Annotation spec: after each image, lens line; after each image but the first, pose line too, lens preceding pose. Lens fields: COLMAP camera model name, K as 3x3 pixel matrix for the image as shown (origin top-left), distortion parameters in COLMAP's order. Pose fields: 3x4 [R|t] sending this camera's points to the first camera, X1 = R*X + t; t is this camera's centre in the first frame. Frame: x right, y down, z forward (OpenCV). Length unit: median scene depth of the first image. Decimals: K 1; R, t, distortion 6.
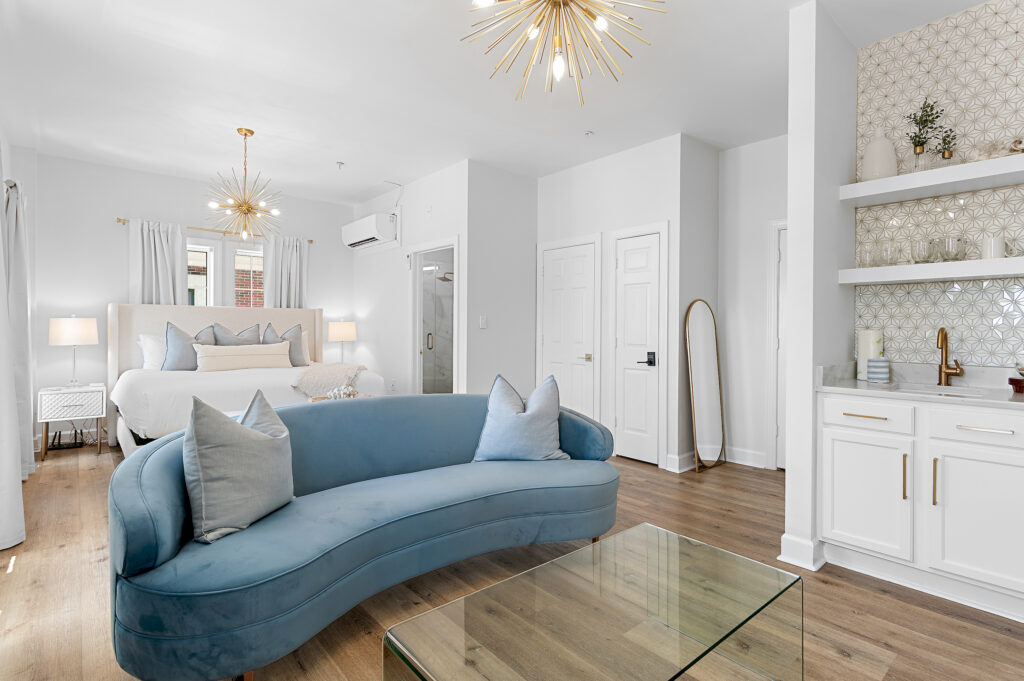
lens RADIAL K [[505.7, 0, 510.7], [0, 505.7, 330.2], [0, 0, 1]] dist [0.000862, 0.000343]
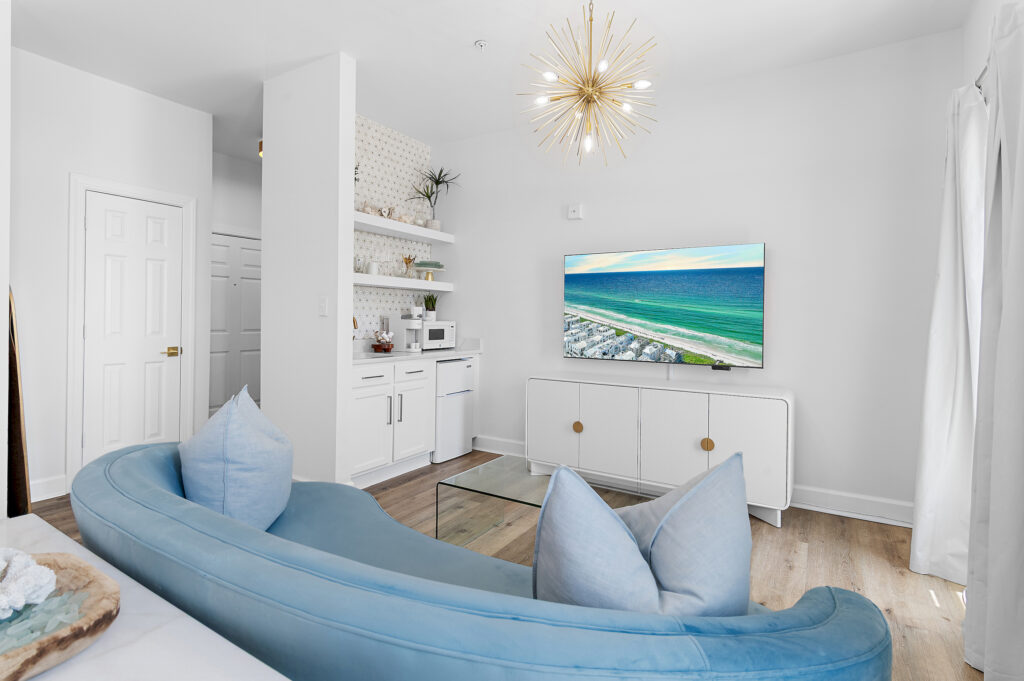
lens RADIAL K [[502.4, 0, 515.0], [0, 502.4, 324.9], [0, 0, 1]] dist [-0.002614, -0.000171]
pose [[-0.306449, -0.014388, 0.951778, -0.685776], [-0.009384, 0.999883, 0.012094, 0.001318], [-0.951841, -0.005225, -0.306548, 0.923539]]
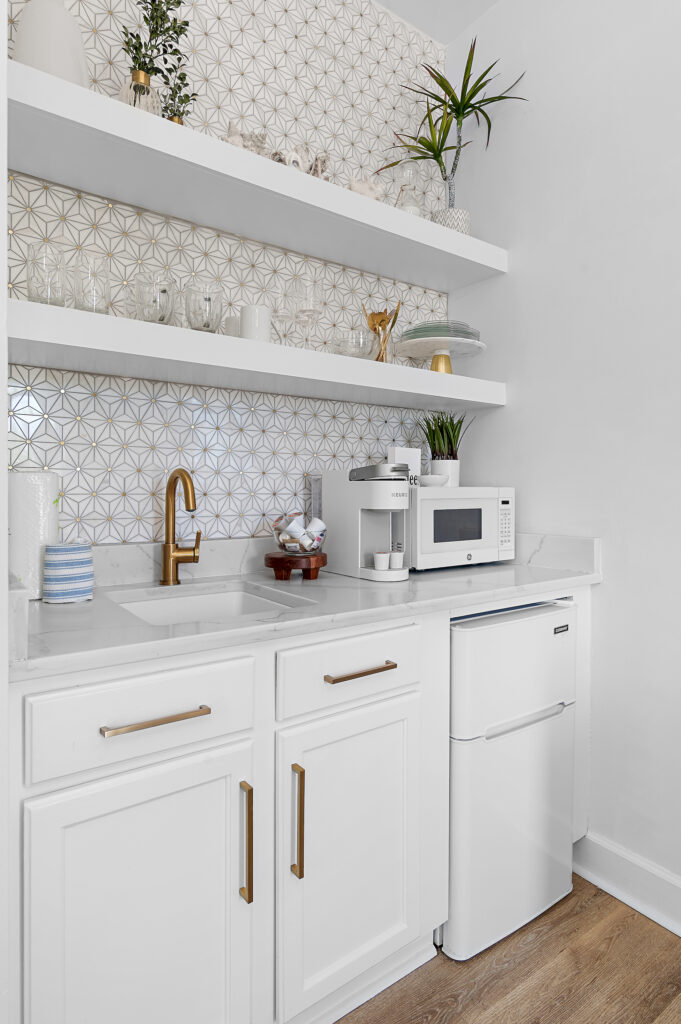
lens RADIAL K [[569.6, 0, 340.5], [0, 569.6, 494.1], [0, 0, 1]] dist [0.001729, -0.000985]
pose [[0.095233, -0.009576, 0.995409, 0.291788], [0.003716, 0.999950, 0.009265, 0.013803], [-0.995448, 0.002816, 0.095264, 0.737630]]
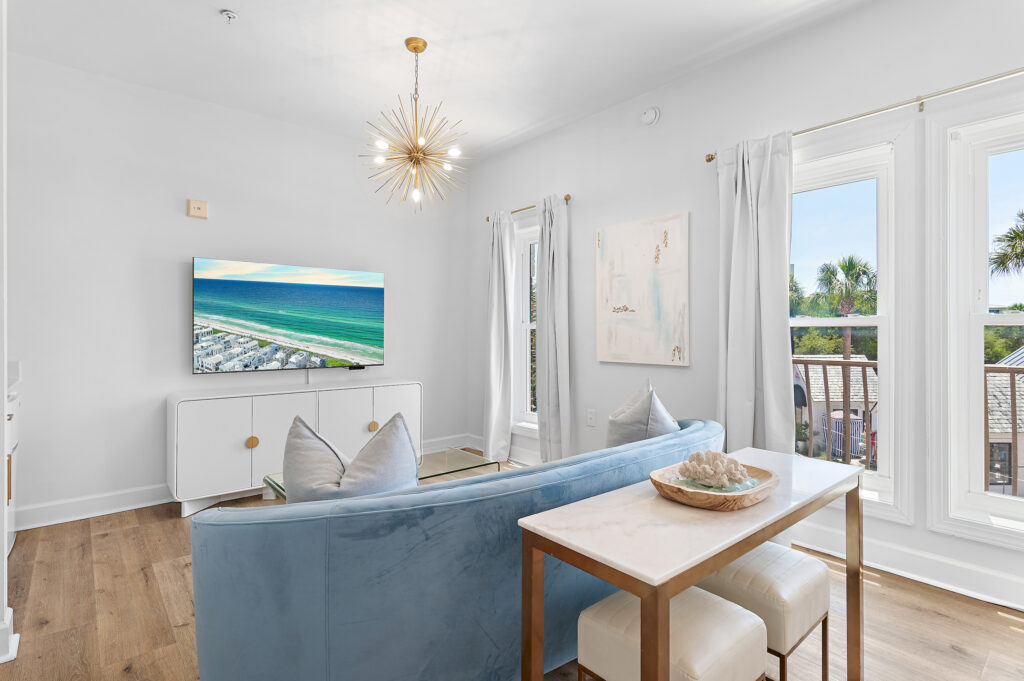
lens RADIAL K [[512.3, 0, 542.4], [0, 512.3, 342.2], [0, 0, 1]] dist [0.012061, -0.011990]
pose [[-0.999595, -0.001934, -0.028392, -0.183075], [-0.002705, 0.999628, 0.027156, -0.007560], [0.028329, 0.027222, -0.999228, 1.657508]]
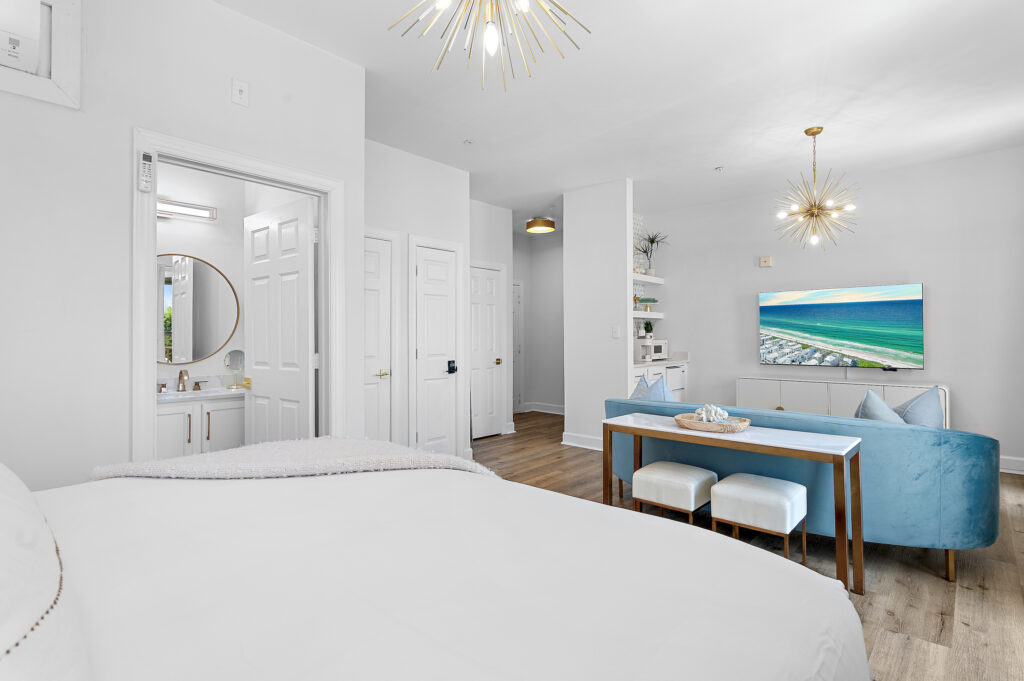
lens RADIAL K [[489.3, 0, 512.0], [0, 489.3, 340.5], [0, 0, 1]] dist [0.000520, 0.000400]
pose [[-0.111876, -0.011528, 0.993655, -1.247326], [0.007431, 0.999895, 0.012437, -0.019762], [-0.993694, 0.008775, -0.111779, 1.591010]]
